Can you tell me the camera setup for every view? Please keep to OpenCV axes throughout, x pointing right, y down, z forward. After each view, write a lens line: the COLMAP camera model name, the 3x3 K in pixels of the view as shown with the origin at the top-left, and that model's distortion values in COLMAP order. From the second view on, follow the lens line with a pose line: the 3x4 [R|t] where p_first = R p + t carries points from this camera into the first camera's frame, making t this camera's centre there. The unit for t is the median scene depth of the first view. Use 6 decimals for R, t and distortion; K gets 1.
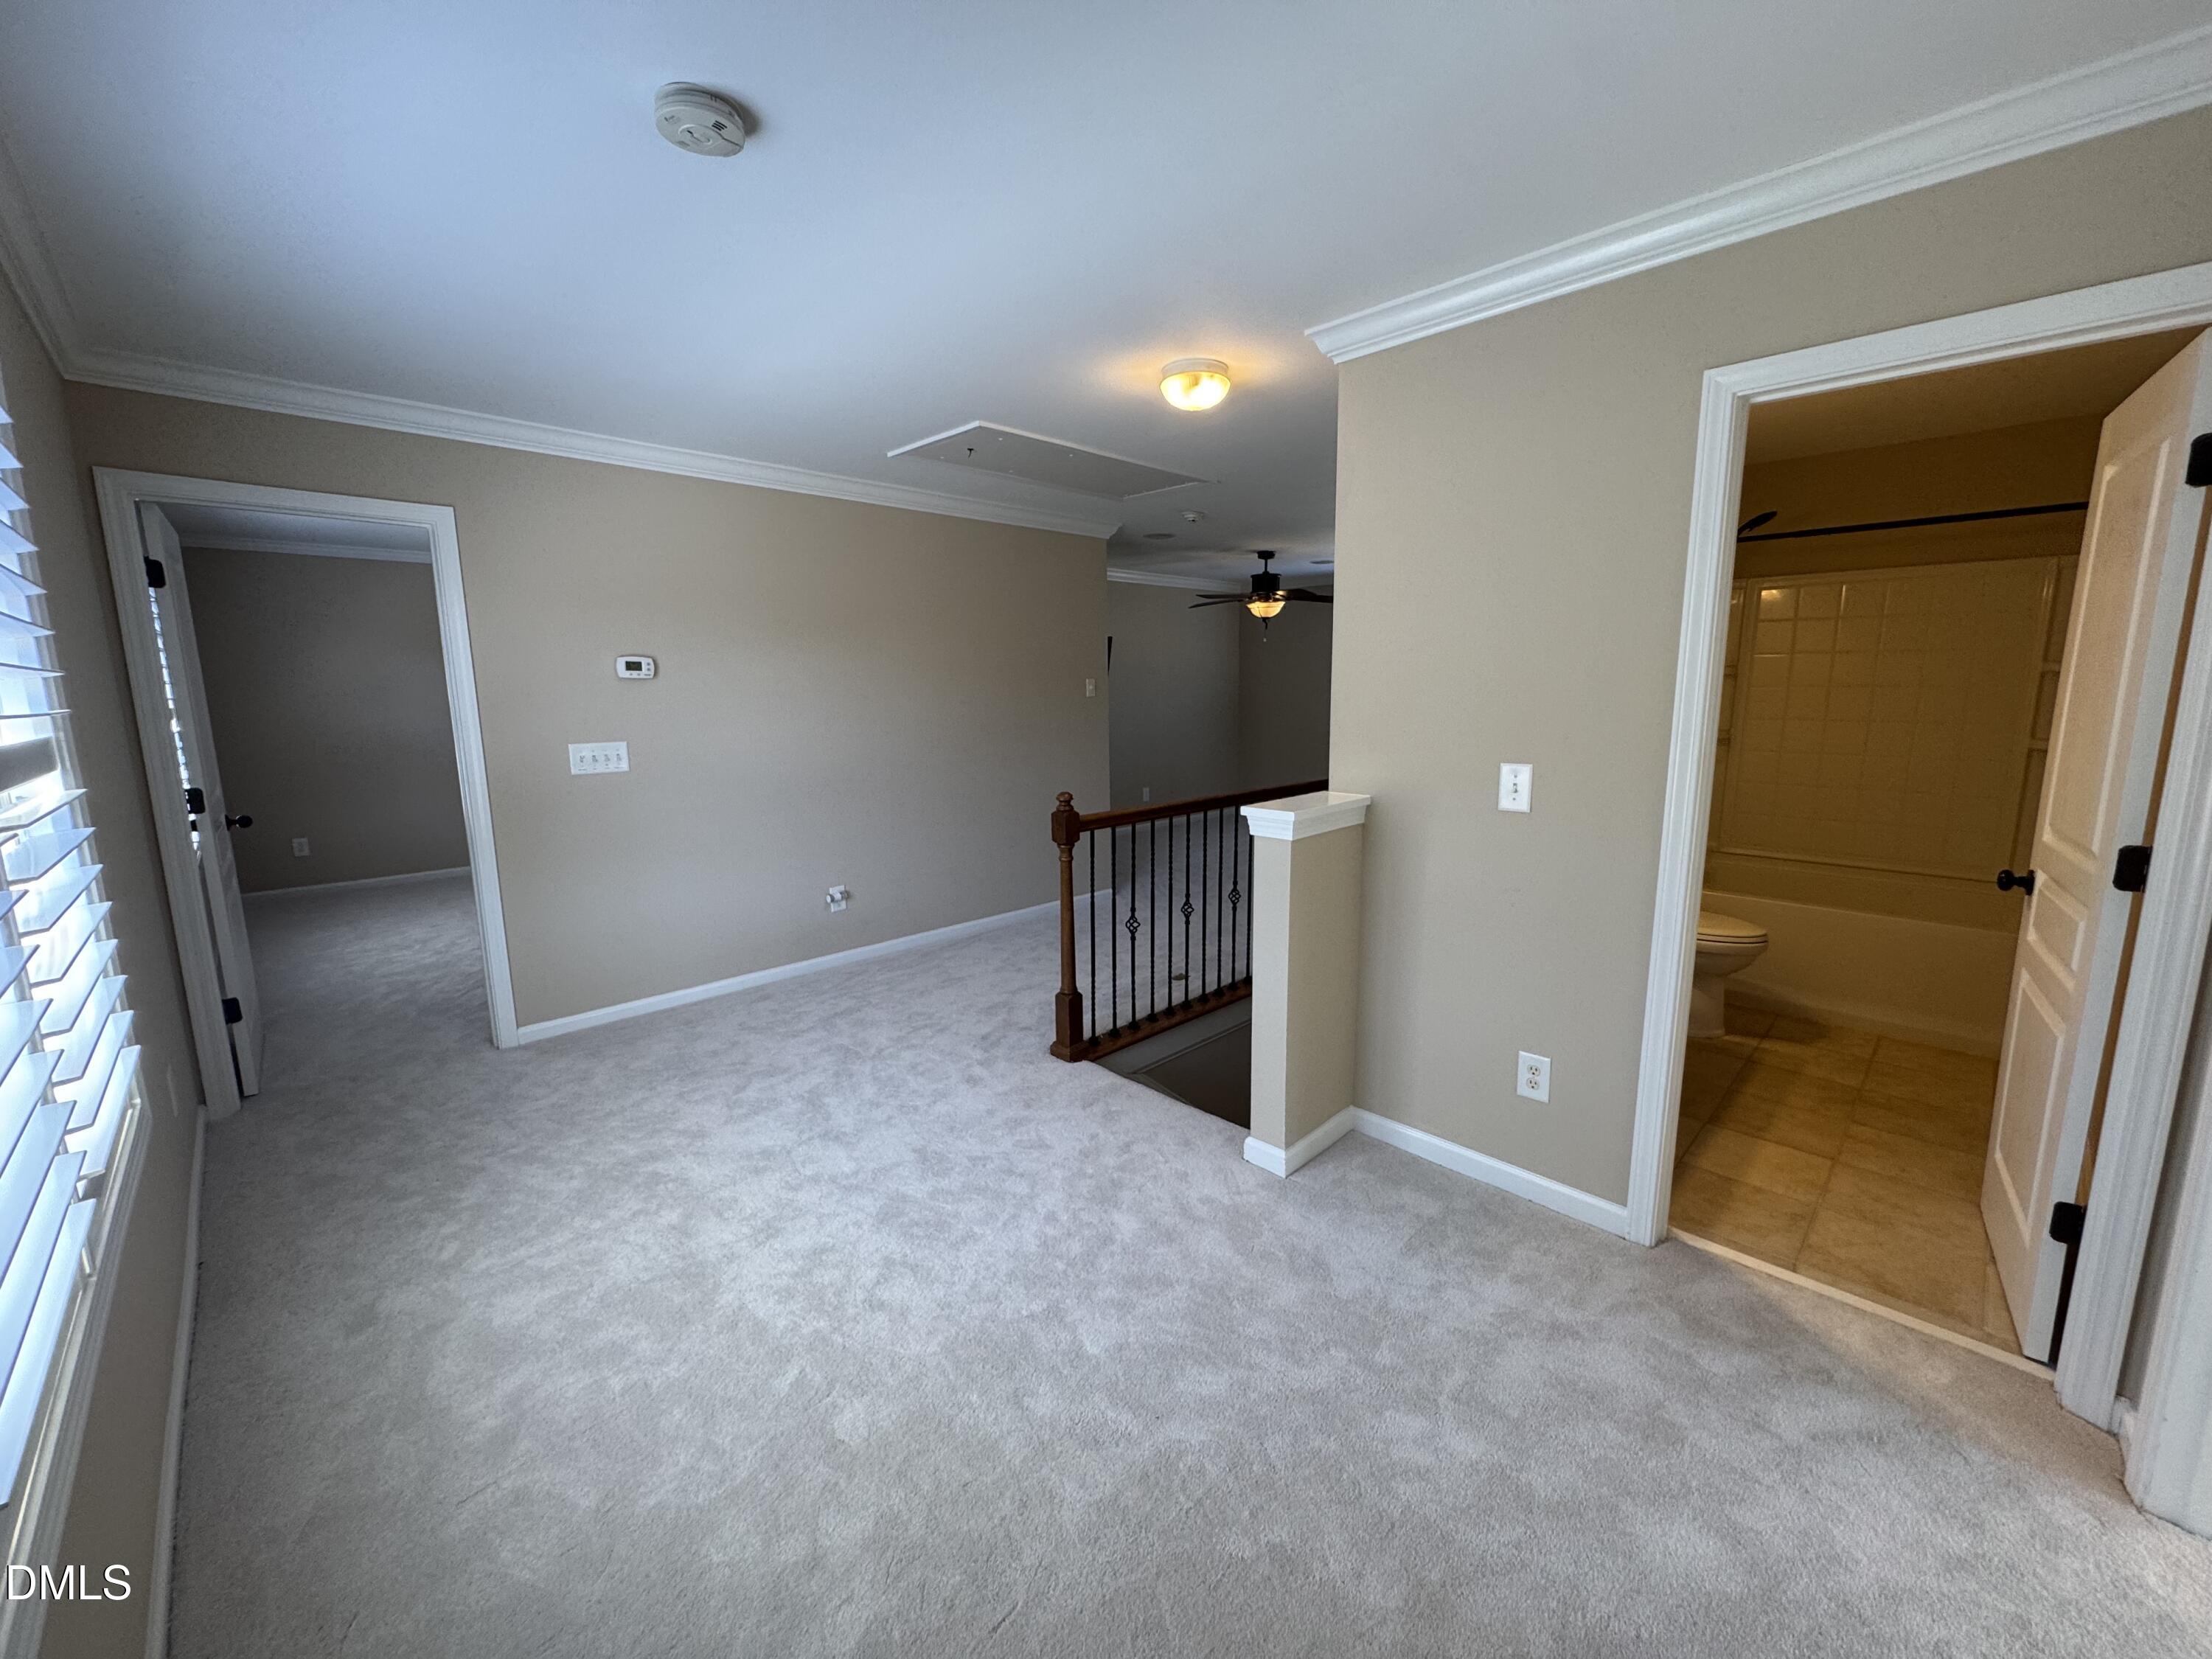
lens RADIAL K [[879.6, 0, 1119.8], [0, 879.6, 827.1], [0, 0, 1]] dist [-0.000163, -0.000115]
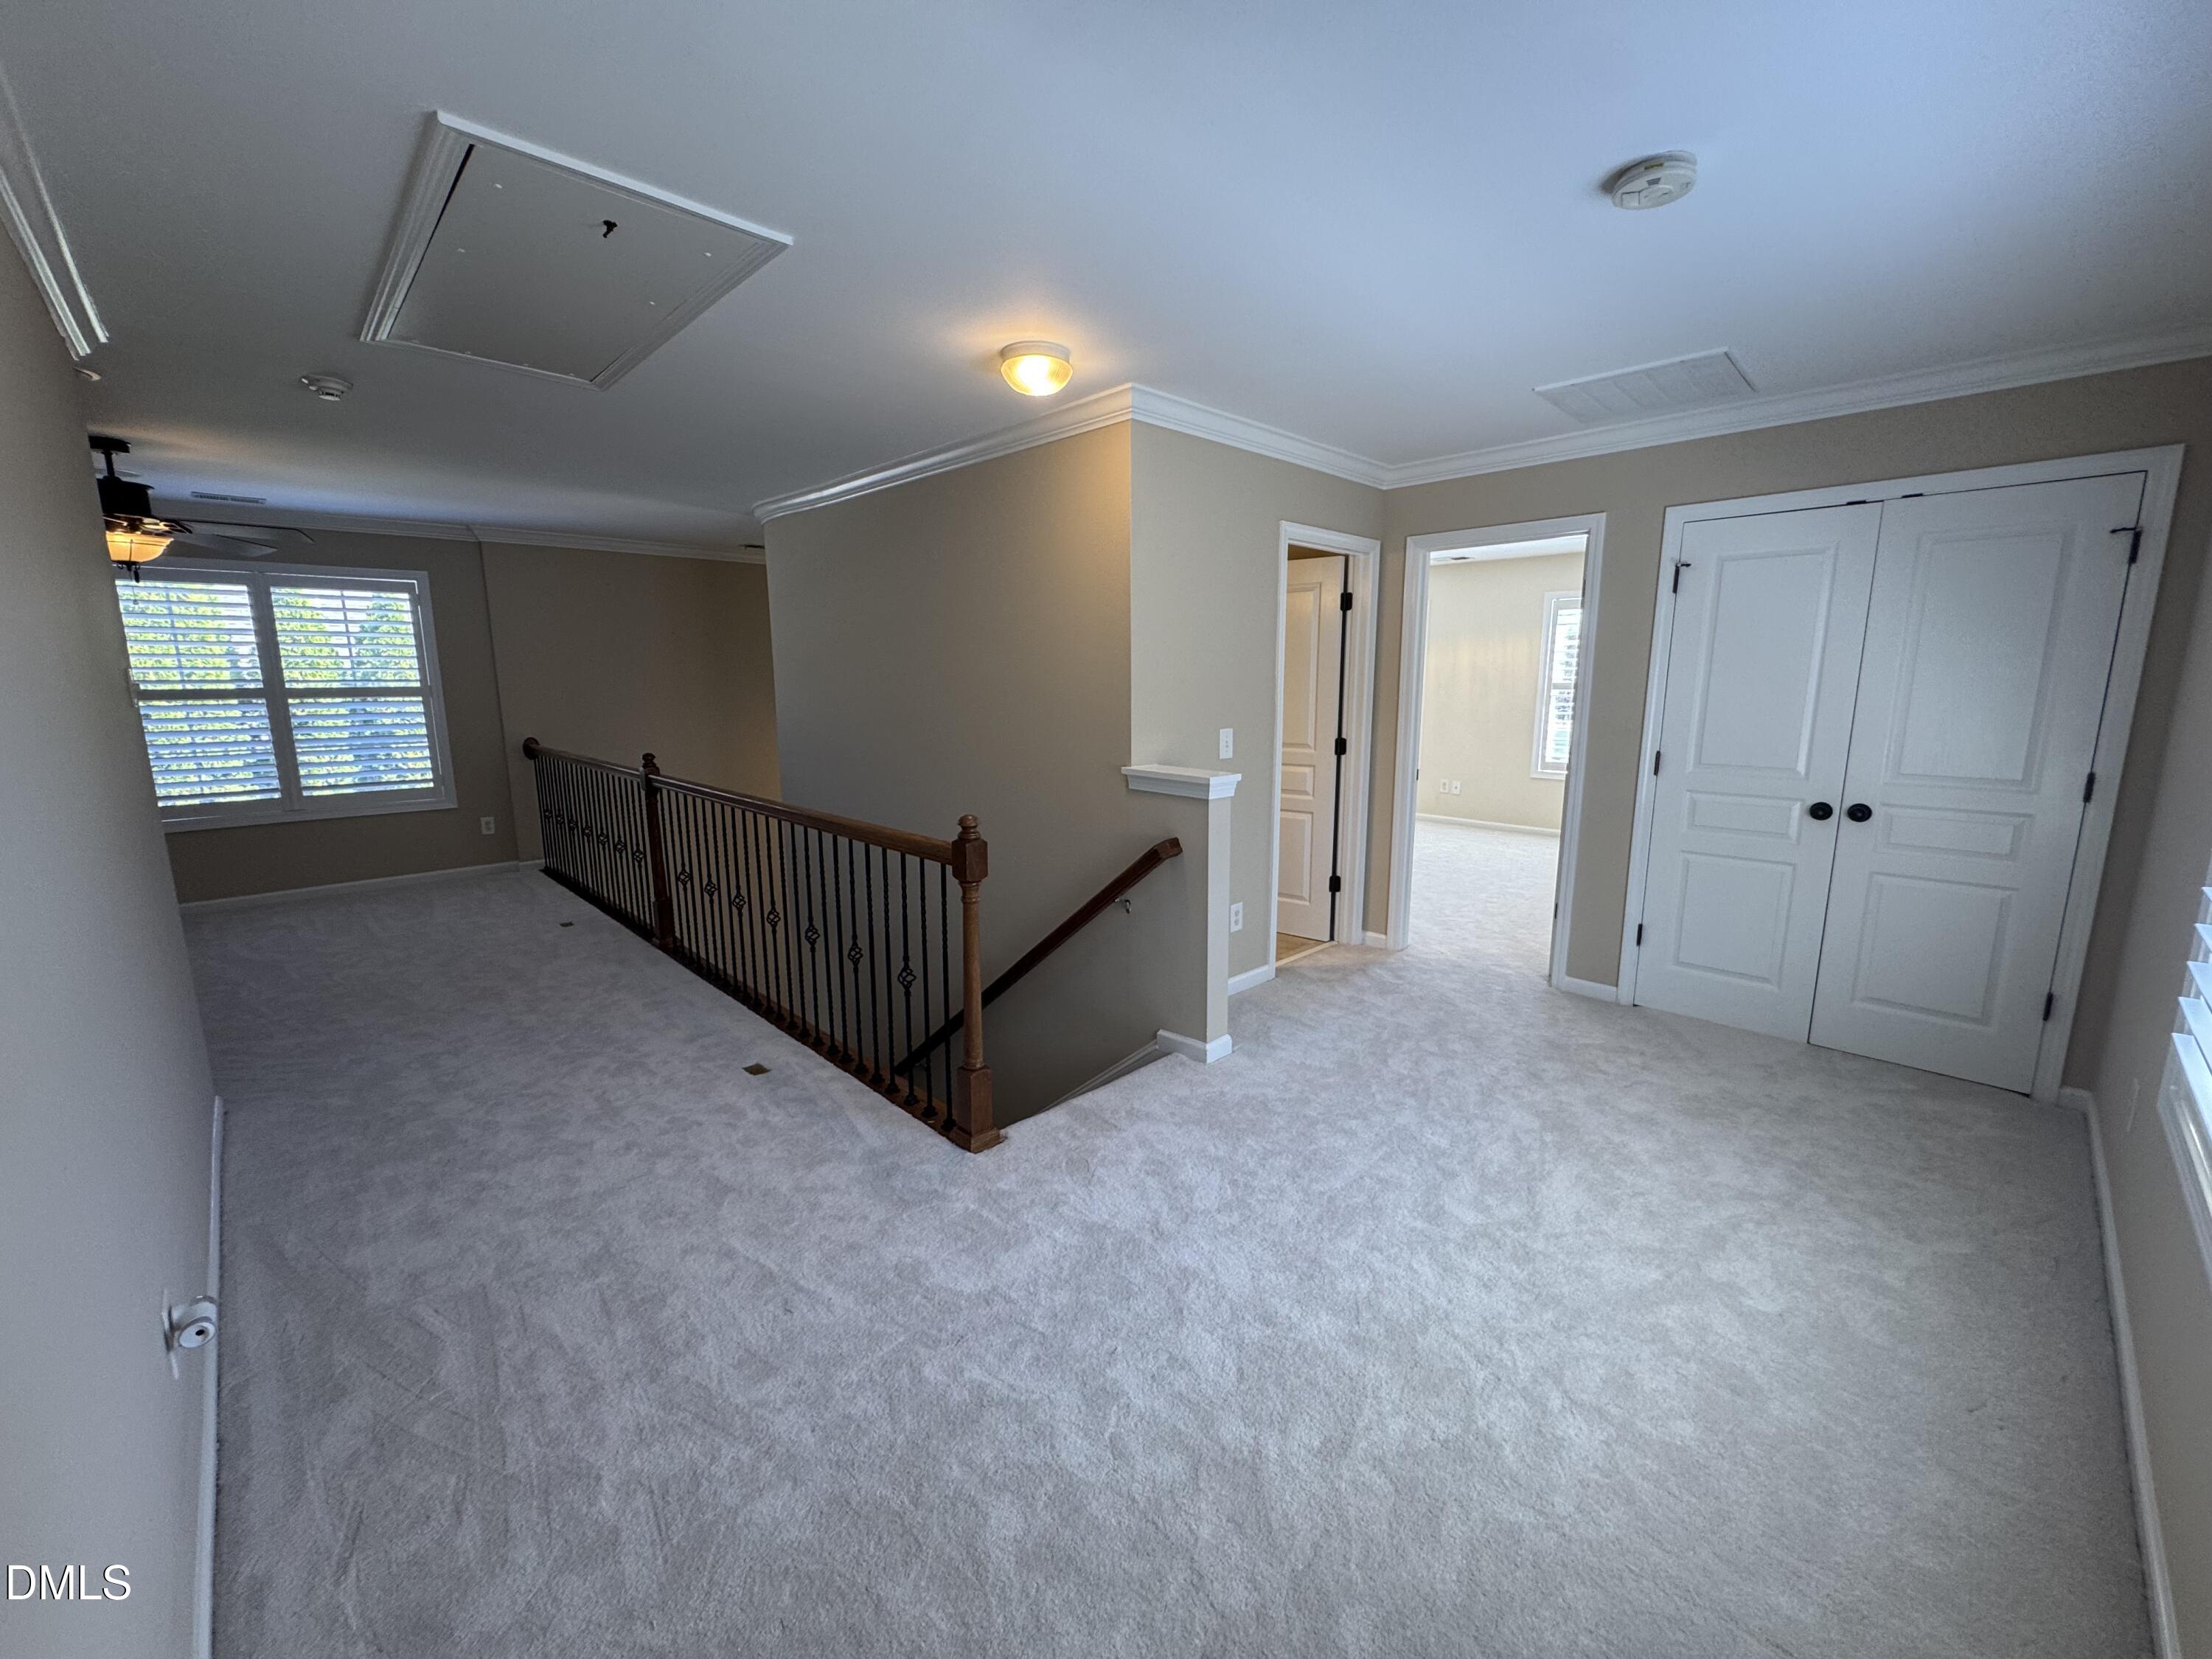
lens RADIAL K [[879.6, 0, 1119.8], [0, 879.6, 827.1], [0, 0, 1]] dist [-0.000163, -0.000115]
pose [[0.005918, -0.155666, 0.987792, -0.988392], [0.163661, 0.974641, 0.152613, -0.147365], [-0.986499, 0.160760, 0.031244, 0.992311]]
